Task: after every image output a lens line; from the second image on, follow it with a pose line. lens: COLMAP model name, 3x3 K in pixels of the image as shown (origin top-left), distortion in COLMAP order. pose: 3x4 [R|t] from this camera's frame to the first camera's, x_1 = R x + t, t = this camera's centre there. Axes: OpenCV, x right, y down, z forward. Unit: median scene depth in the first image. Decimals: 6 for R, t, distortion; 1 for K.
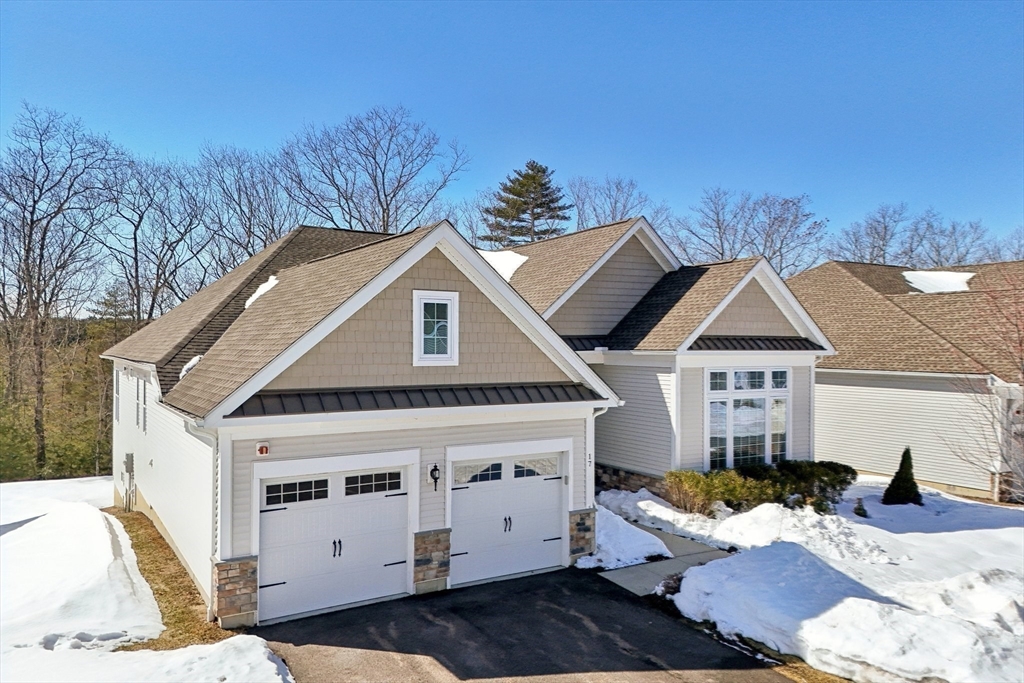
lens RADIAL K [[759.7, 0, 512.0], [0, 759.7, 341.5], [0, 0, 1]] dist [0.083308, -0.087516]
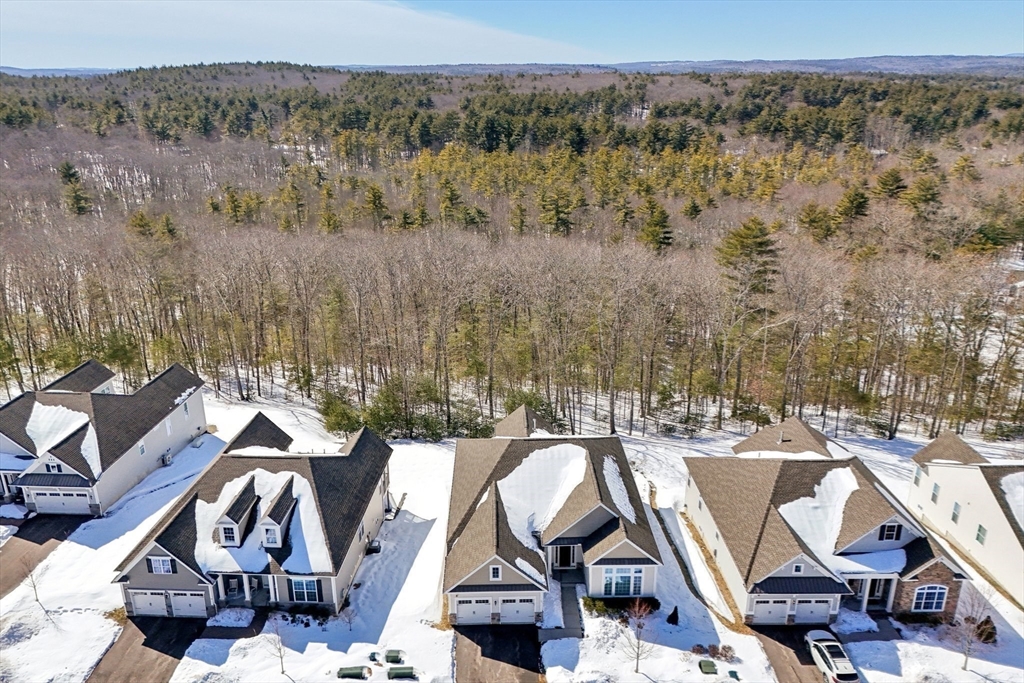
lens RADIAL K [[759.7, 0, 512.0], [0, 759.7, 341.5], [0, 0, 1]] dist [0.083308, -0.087516]
pose [[0.871399, 0.162938, -0.462725, 1.717323], [0.006980, 0.939018, 0.343797, -2.657140], [0.490524, -0.302814, 0.817123, -2.013924]]
